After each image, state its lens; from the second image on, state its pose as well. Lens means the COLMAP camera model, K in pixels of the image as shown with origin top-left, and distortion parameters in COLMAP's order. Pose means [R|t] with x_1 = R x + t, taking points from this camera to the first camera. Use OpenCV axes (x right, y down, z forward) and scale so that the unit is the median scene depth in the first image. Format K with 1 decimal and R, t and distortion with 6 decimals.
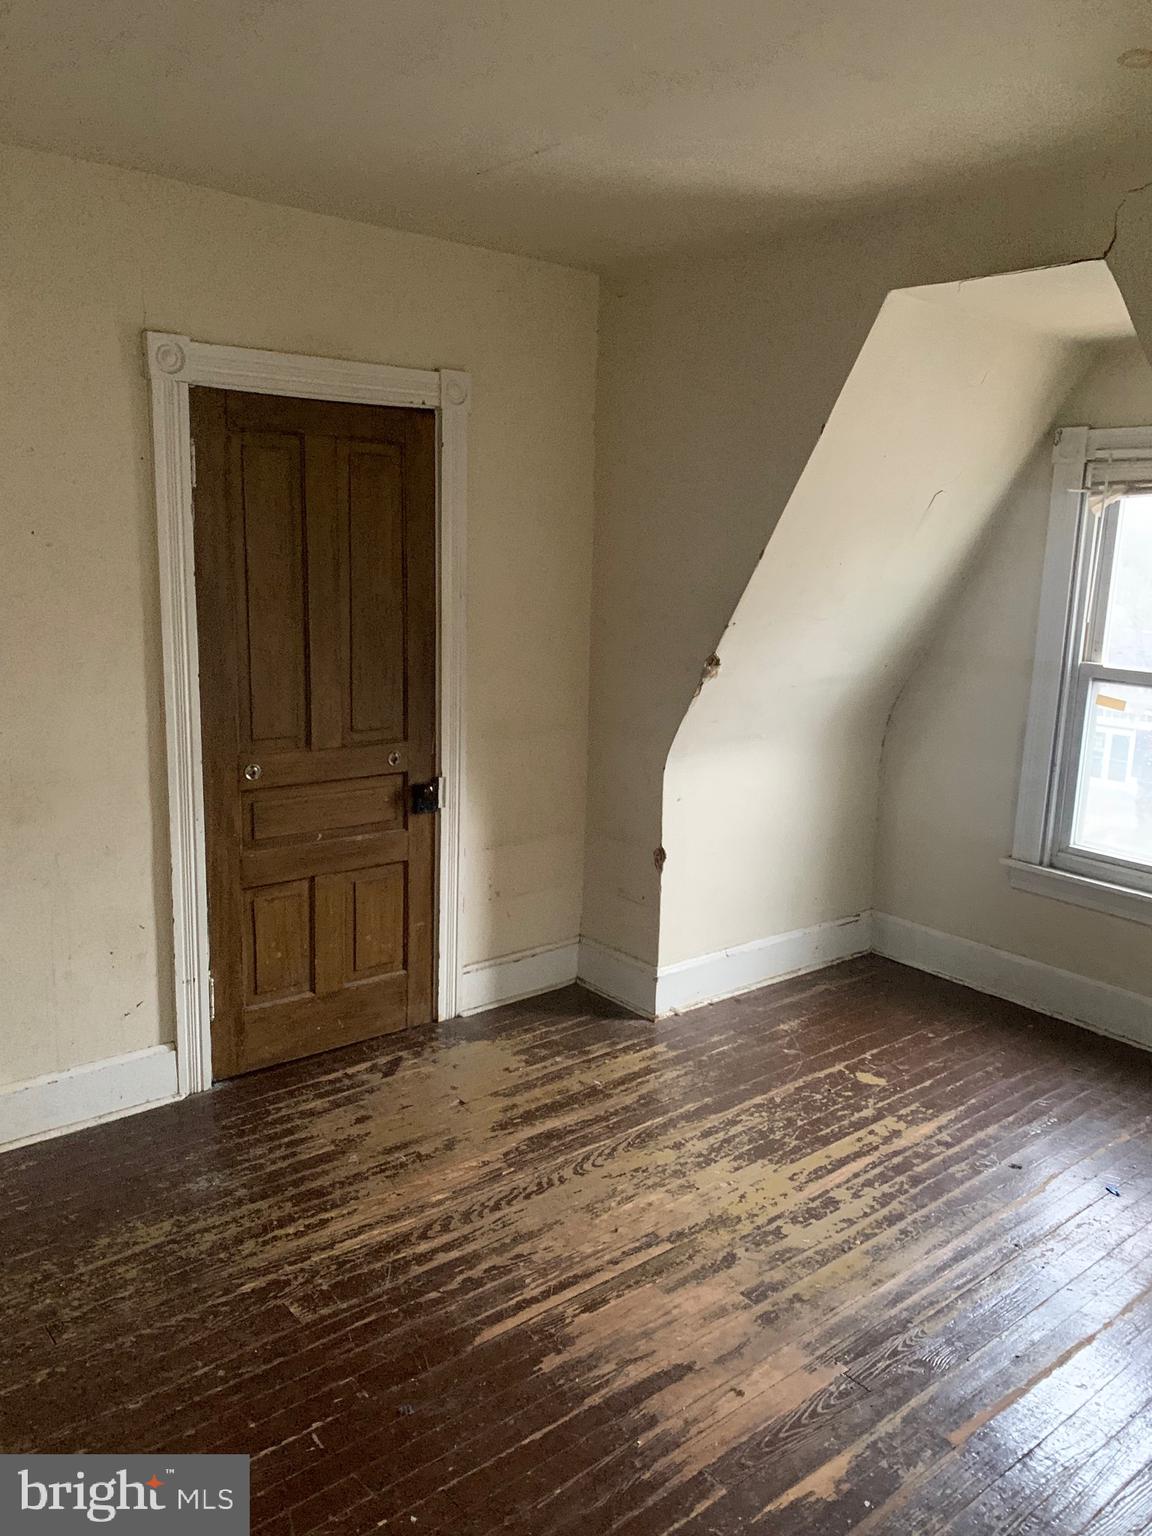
lens RADIAL K [[1181.3, 0, 564.3], [0, 1181.3, 765.5], [0, 0, 1]] dist [0.037493, -0.051637]
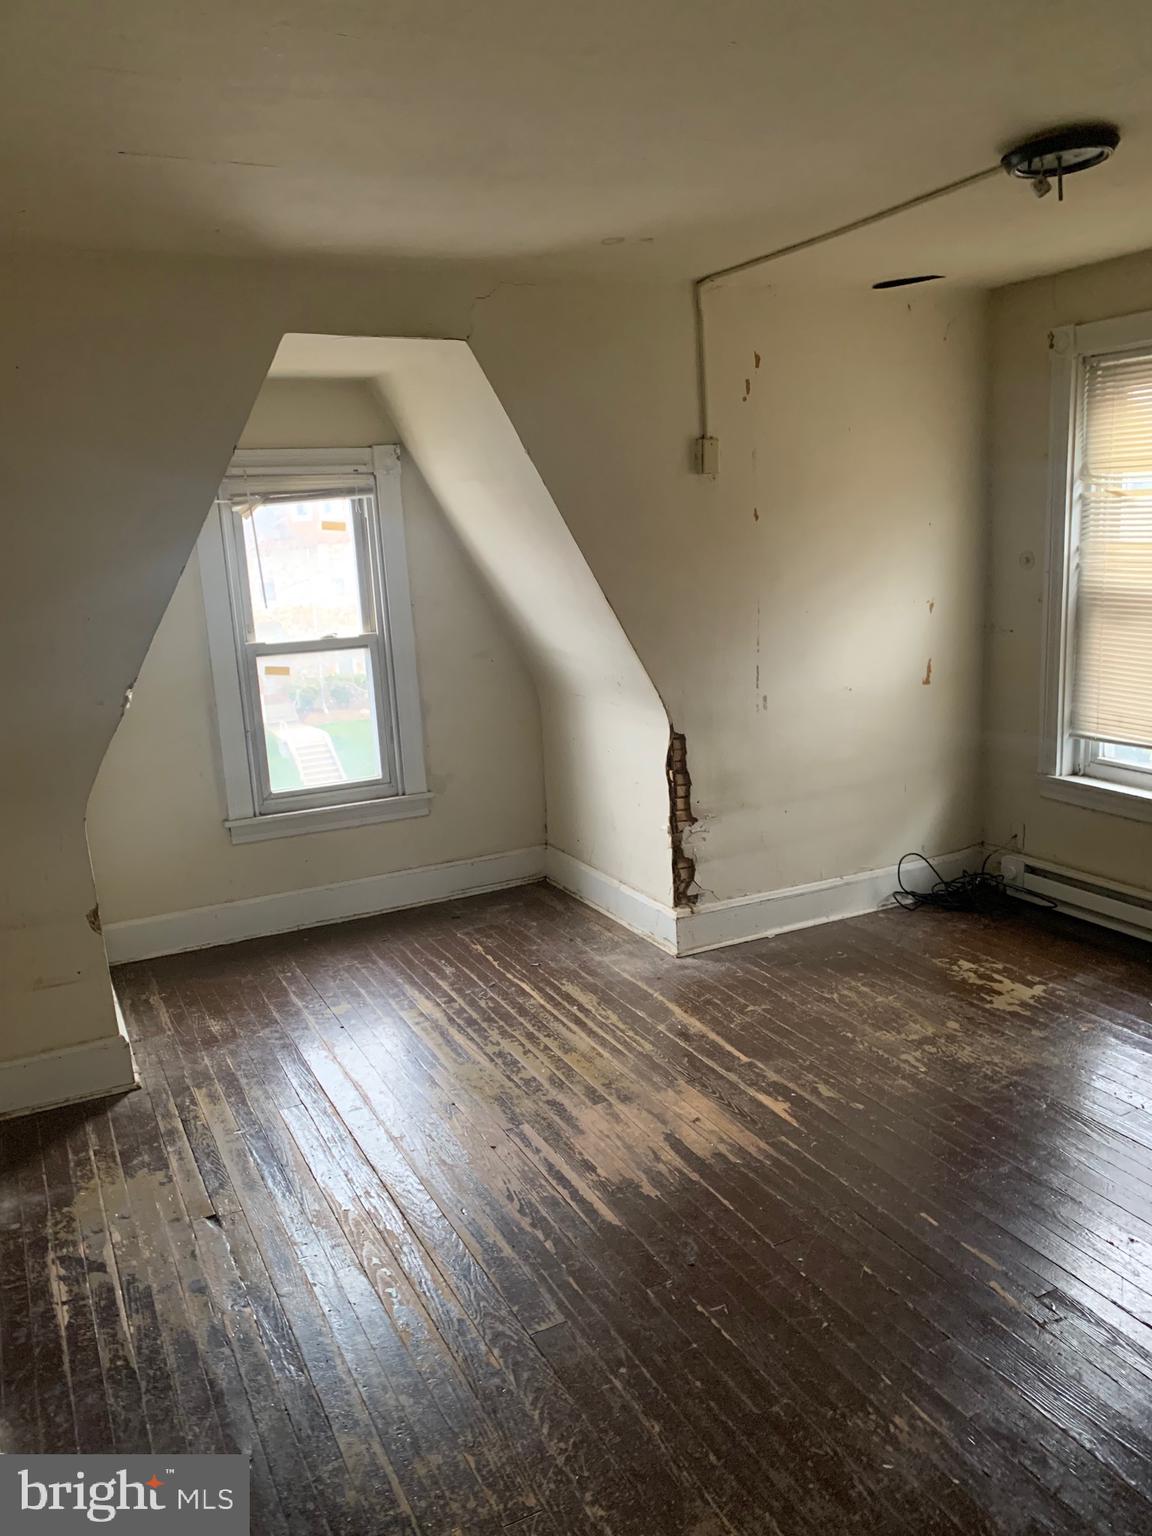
lens RADIAL K [[1181.3, 0, 572.2], [0, 1181.3, 766.9], [0, 0, 1]] dist [0.037493, -0.051637]
pose [[0.224535, -0.243081, 0.943661, -0.872728], [0.248244, 0.950706, 0.185829, -0.144226], [-0.942316, 0.192533, 0.273810, 0.503339]]
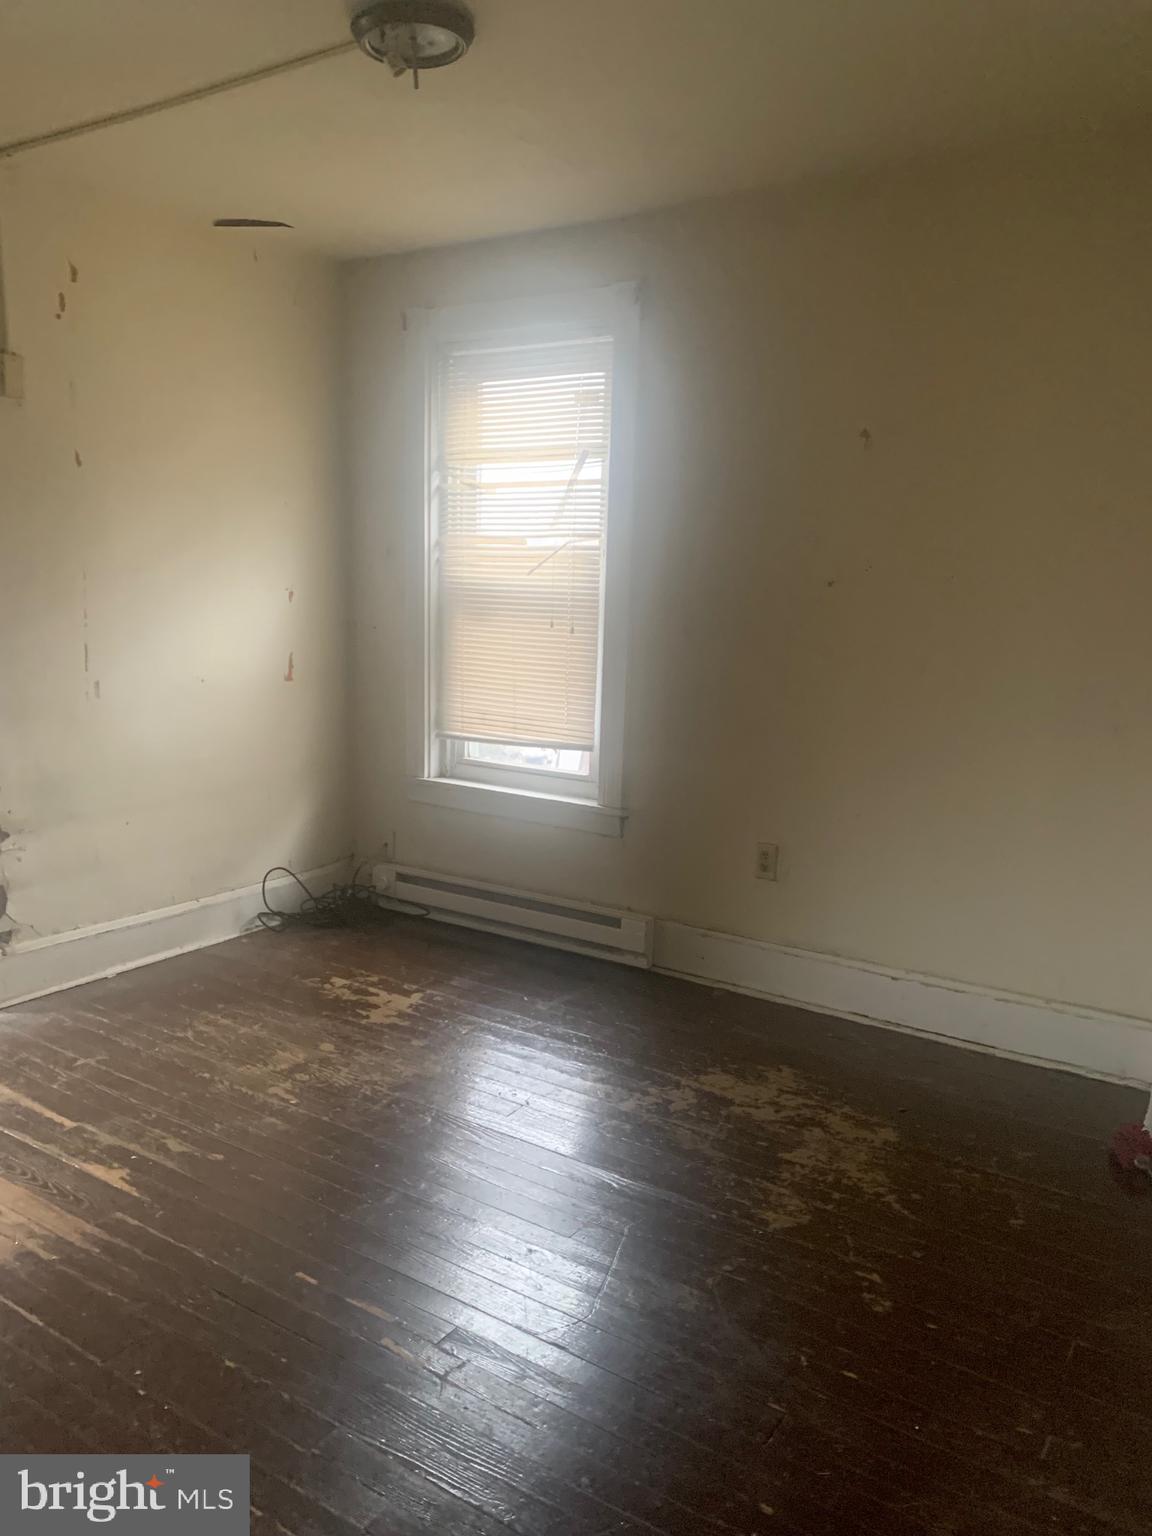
lens RADIAL K [[1181.3, 0, 559.6], [0, 1181.3, 776.2], [0, 0, 1]] dist [0.037493, -0.051637]
pose [[-0.275088, -0.196058, 0.941216, -0.705004], [0.160288, 0.955932, 0.245971, -0.025973], [-0.947963, 0.218530, -0.231539, 0.515415]]
